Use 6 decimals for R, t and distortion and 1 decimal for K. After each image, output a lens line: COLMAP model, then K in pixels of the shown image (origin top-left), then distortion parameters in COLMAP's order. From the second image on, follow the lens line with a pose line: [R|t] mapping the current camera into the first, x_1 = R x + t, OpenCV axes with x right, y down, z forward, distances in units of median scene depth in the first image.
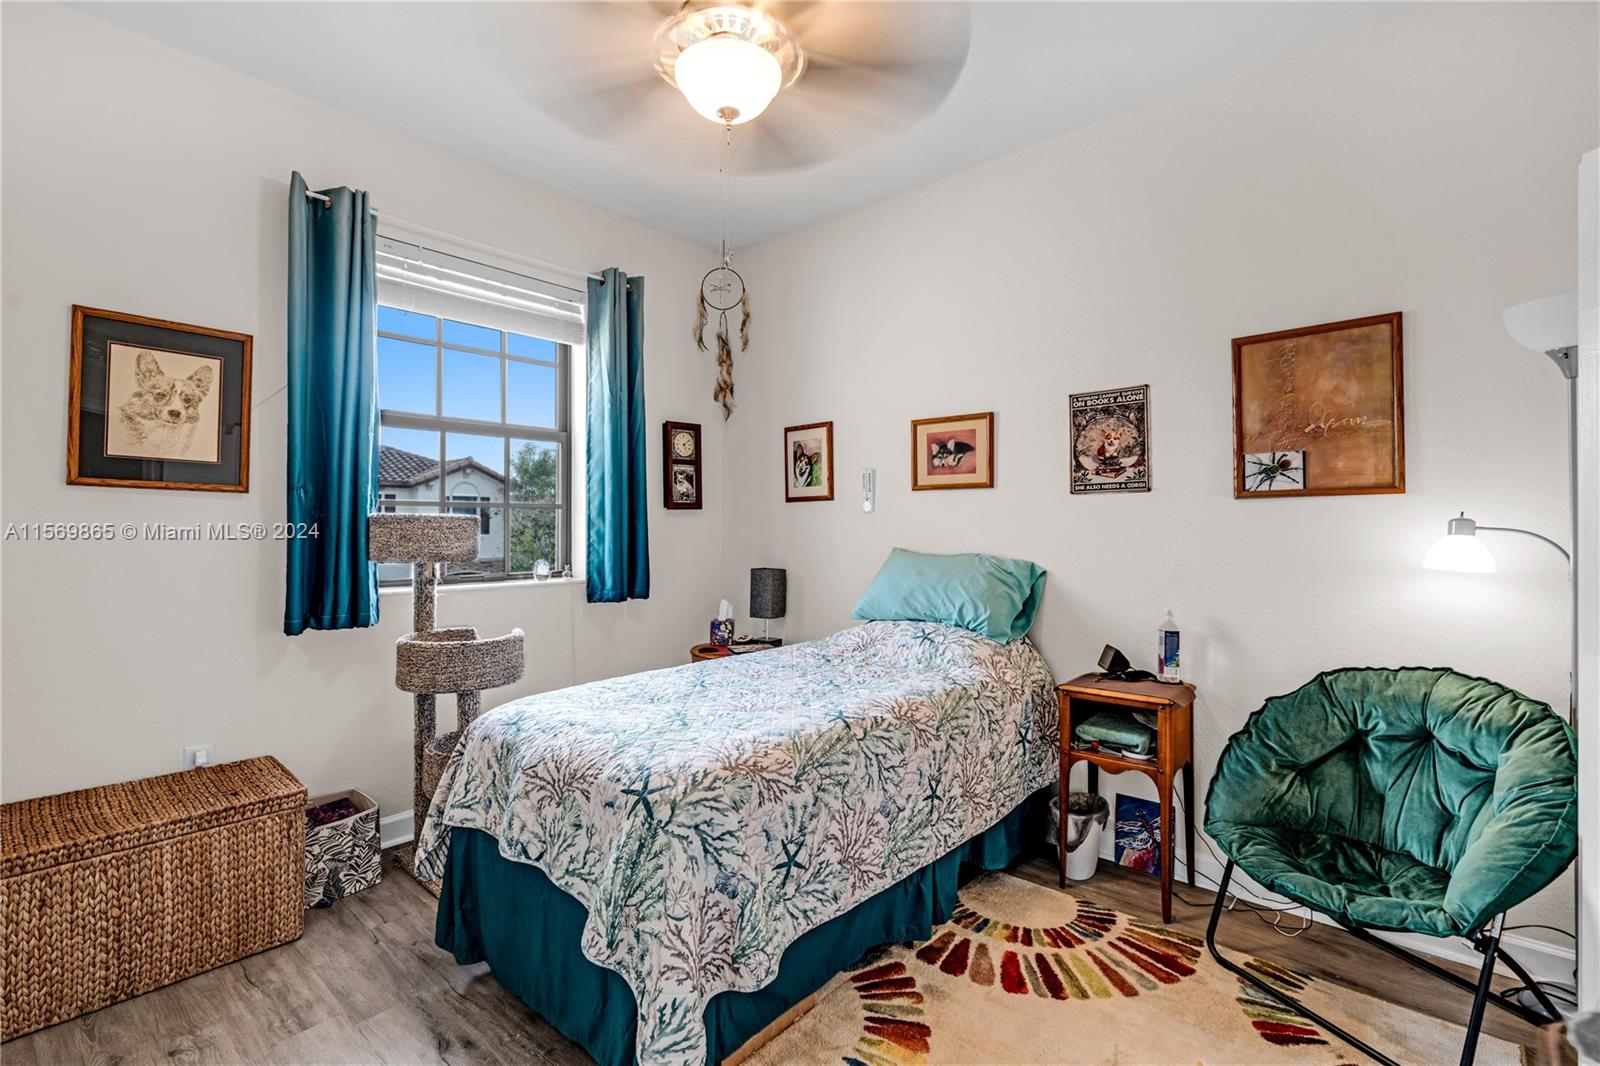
lens RADIAL K [[793.7, 0, 800.0], [0, 793.7, 533.0], [0, 0, 1]] dist [-0.002229, 0.000453]
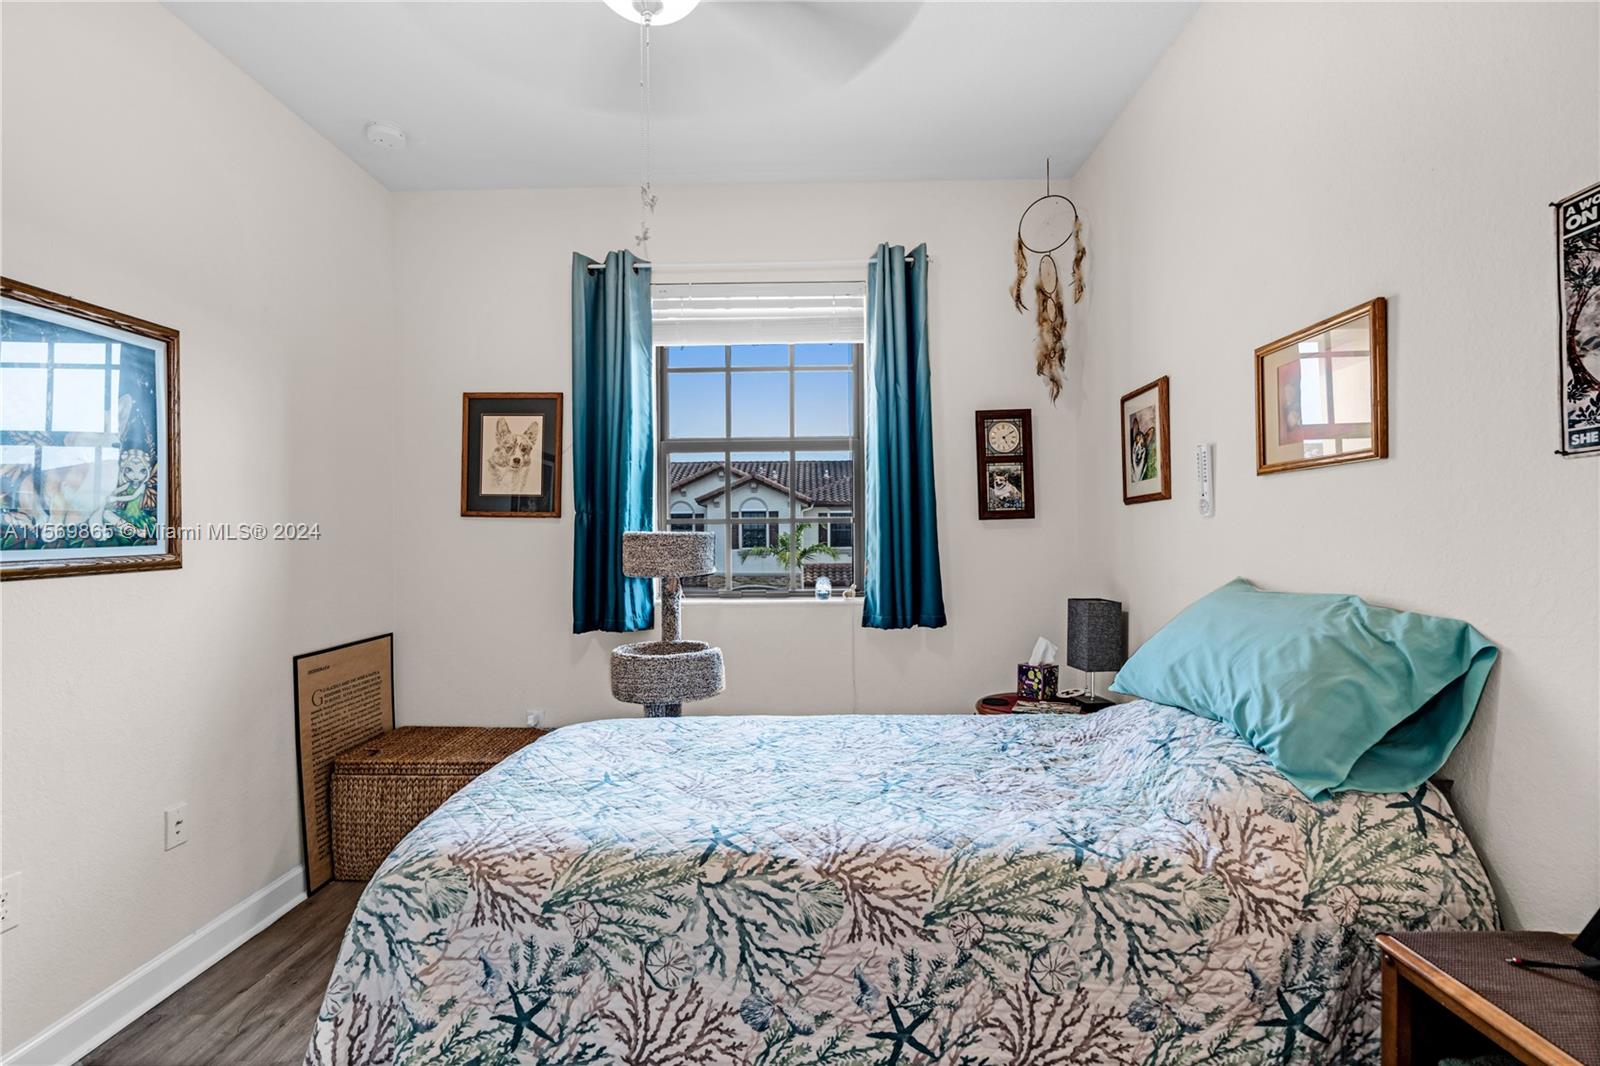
lens RADIAL K [[752.5, 0, 798.6], [0, 752.5, 544.1], [0, 0, 1]] dist [-0.003231, 0.000572]
pose [[0.607656, -0.000825, -0.794200, 0.438852], [0.001543, 0.999999, 0.000142, -0.007241], [0.794199, -0.001312, 0.607656, 0.514659]]
